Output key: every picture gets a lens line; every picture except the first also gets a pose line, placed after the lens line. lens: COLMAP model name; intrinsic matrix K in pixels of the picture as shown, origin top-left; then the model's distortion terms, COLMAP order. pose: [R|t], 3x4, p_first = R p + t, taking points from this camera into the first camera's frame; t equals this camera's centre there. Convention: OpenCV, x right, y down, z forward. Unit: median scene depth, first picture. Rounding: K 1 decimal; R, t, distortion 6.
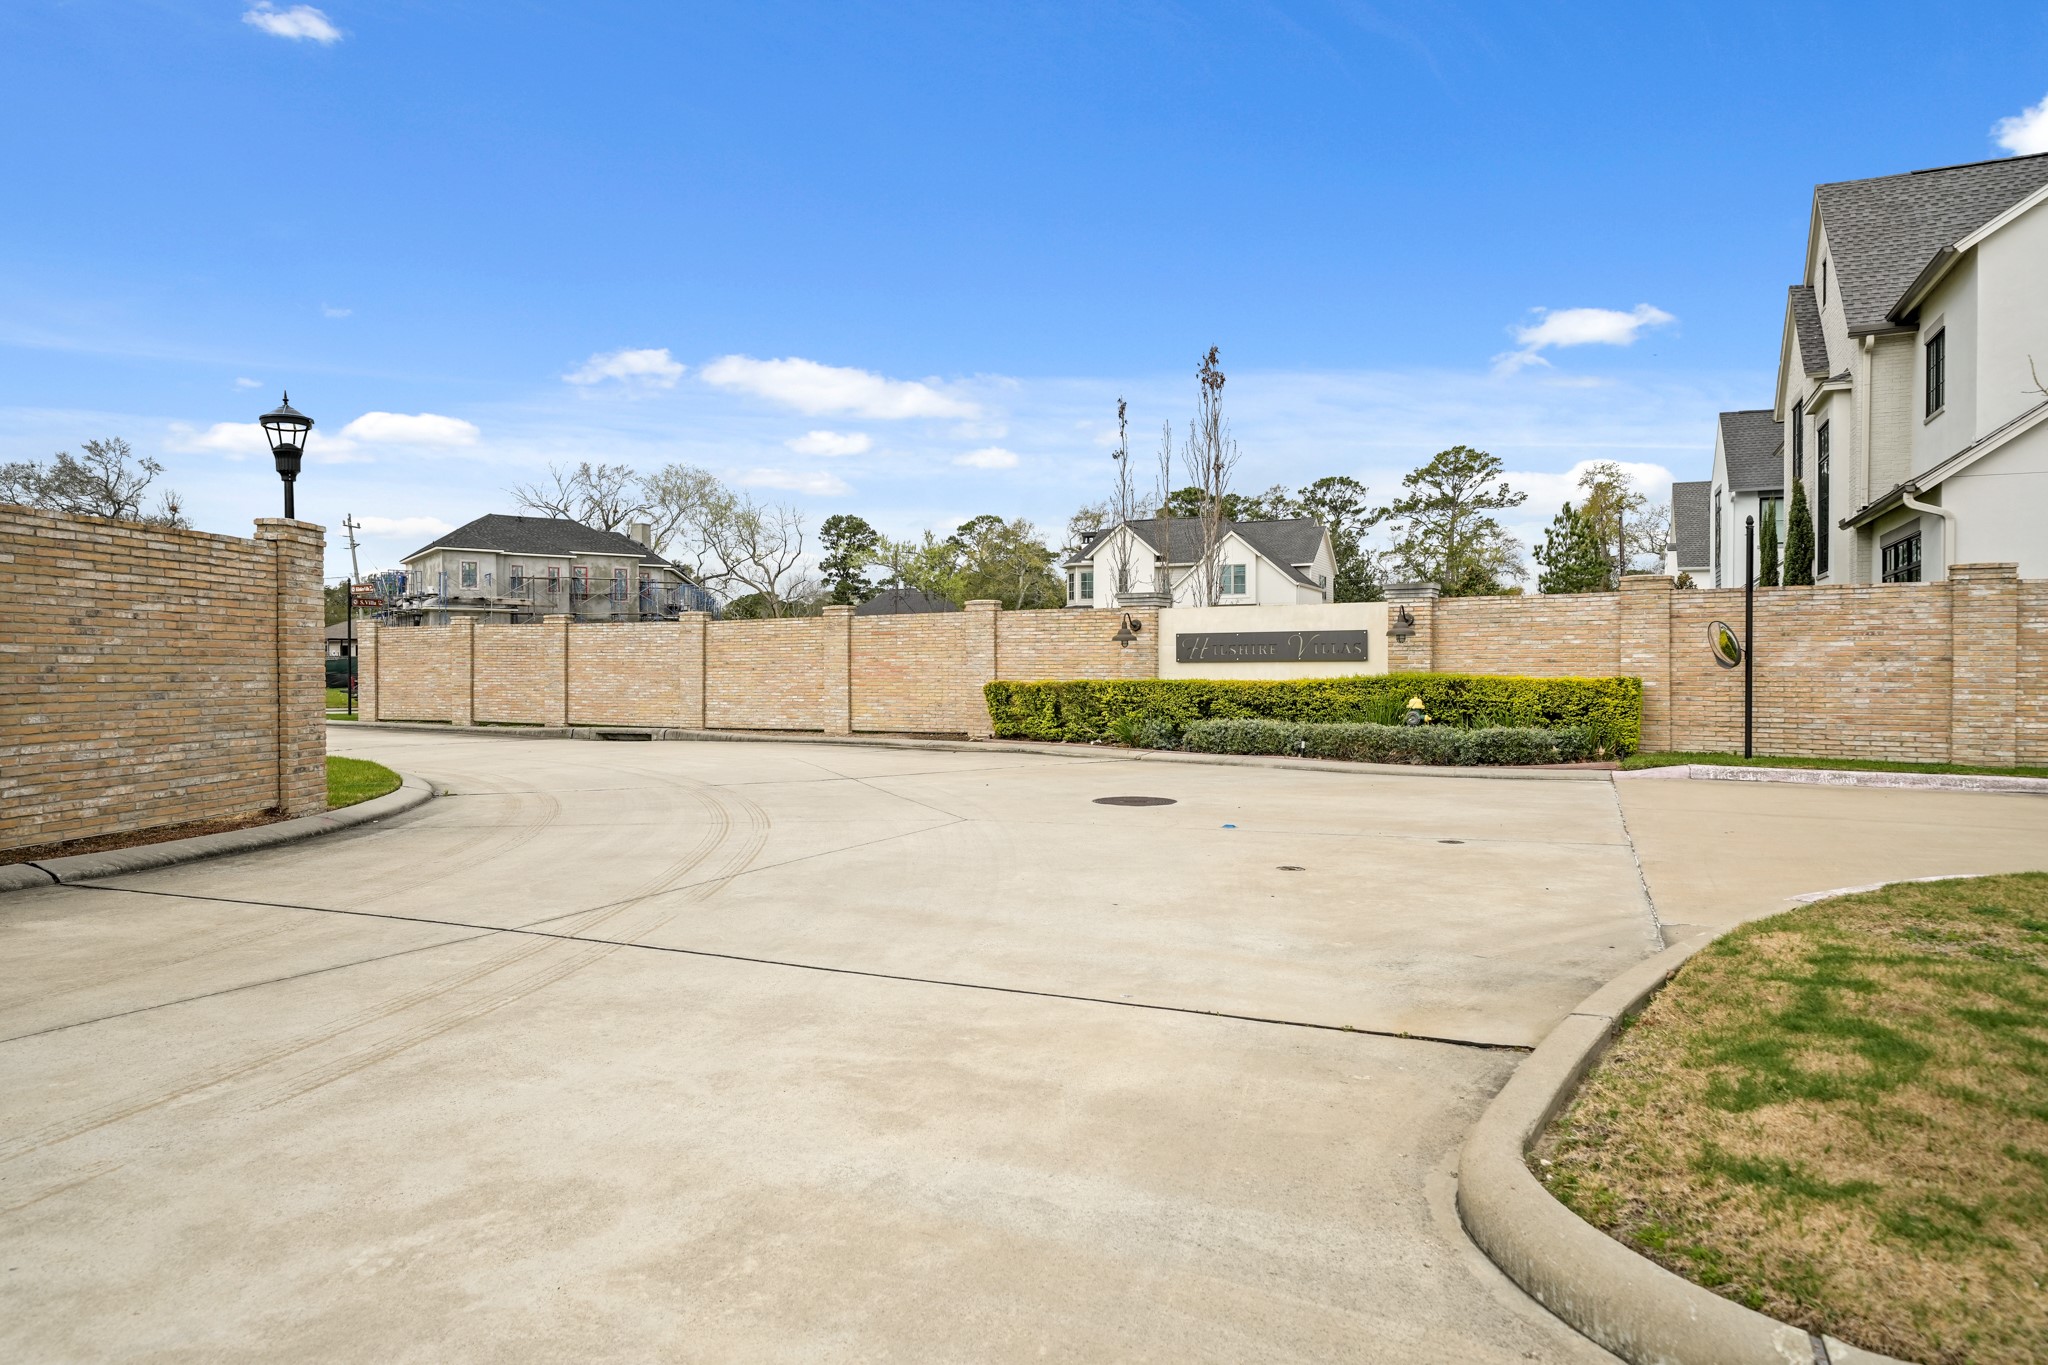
lens RADIAL K [[1241.0, 0, 1009.6], [0, 1241.0, 666.7], [0, 0, 1]] dist [0.000714, -0.000043]
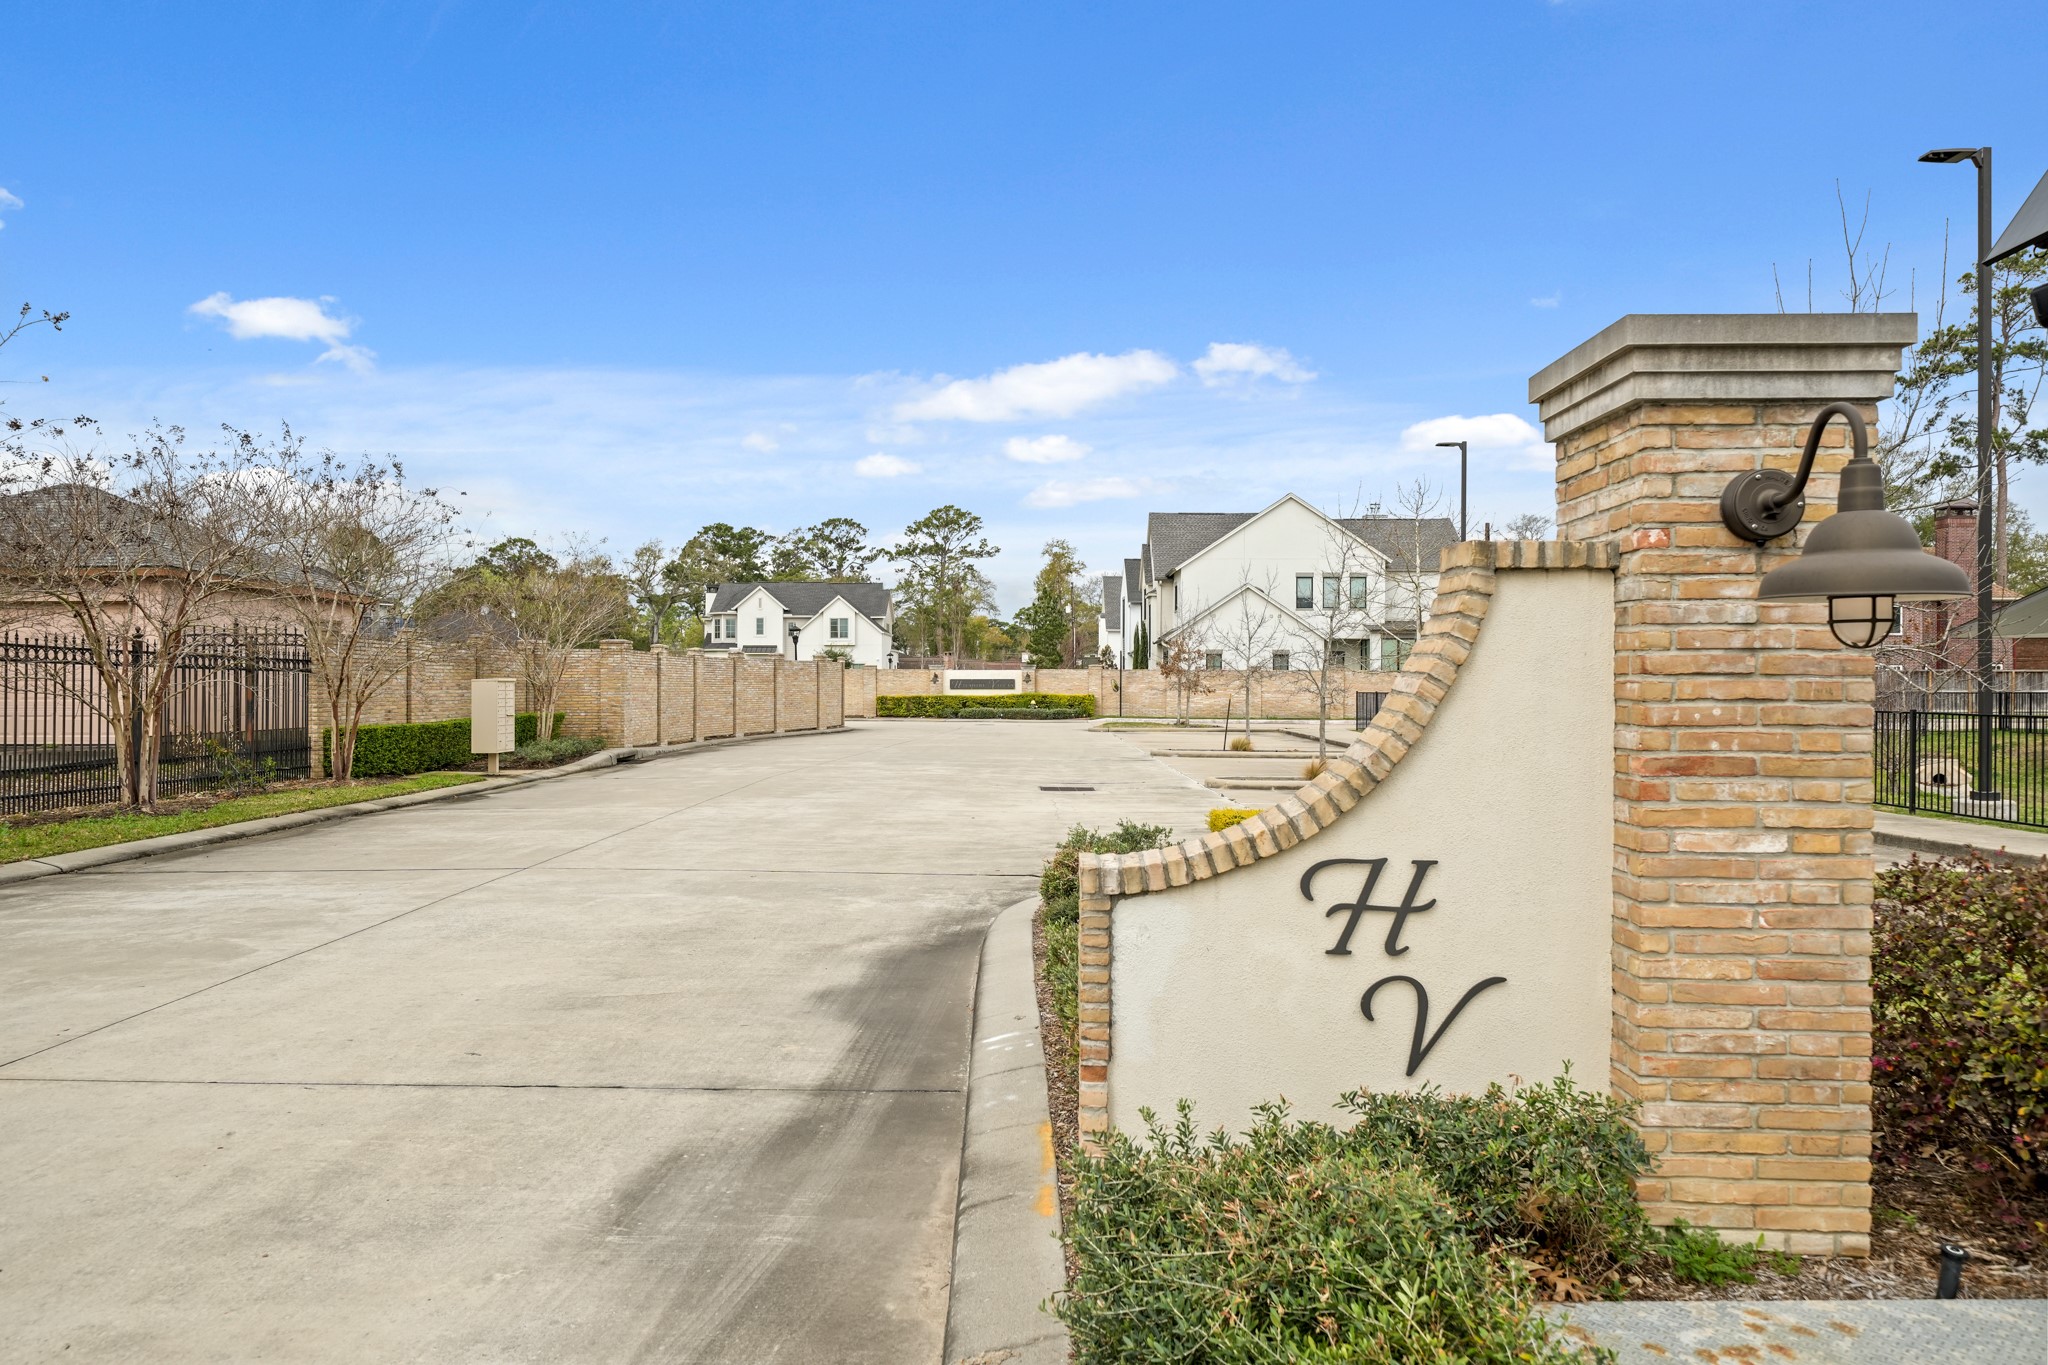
lens RADIAL K [[1384.4, 0, 1024.0], [0, 1384.4, 682.5], [0, 0, 1]] dist [-0.001264, -0.000305]
pose [[0.907416, 0.003838, 0.420217, -0.145336], [-0.003771, 0.999992, -0.000991, -0.002254], [-0.420218, -0.000686, 0.907423, -0.272465]]
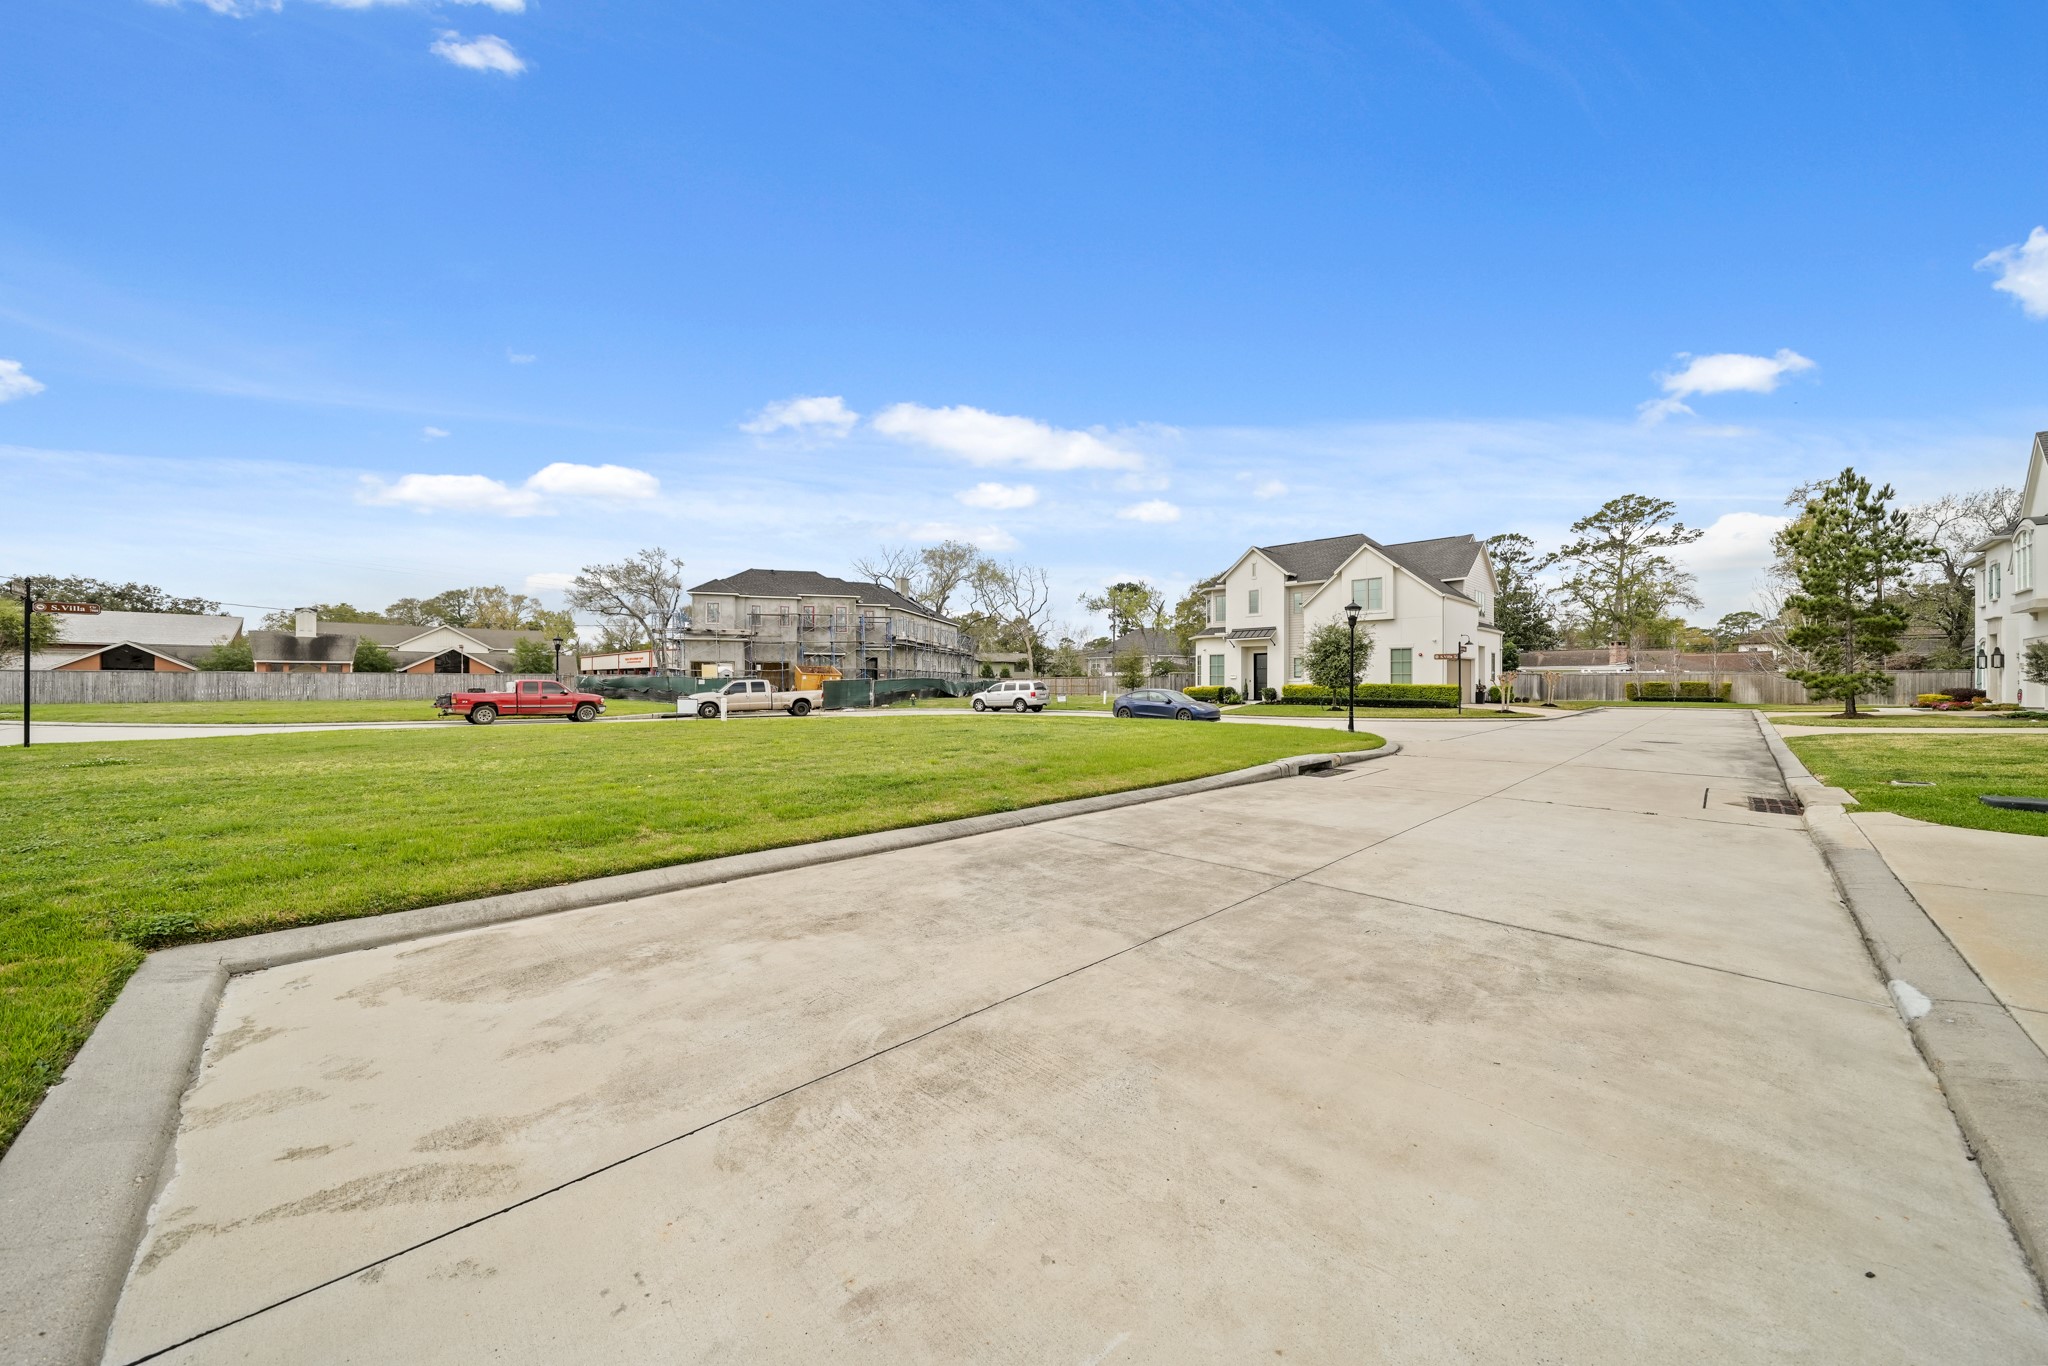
lens RADIAL K [[718.8, 0, 1024.7], [0, 718.8, 676.8], [0, 0, 1]] dist [-0.000455, -0.000078]
pose [[0.943300, -0.000615, -0.331941, 0.053535], [-0.002056, 0.999968, -0.007697, -0.001013], [0.331935, 0.007943, 0.943269, 0.183802]]
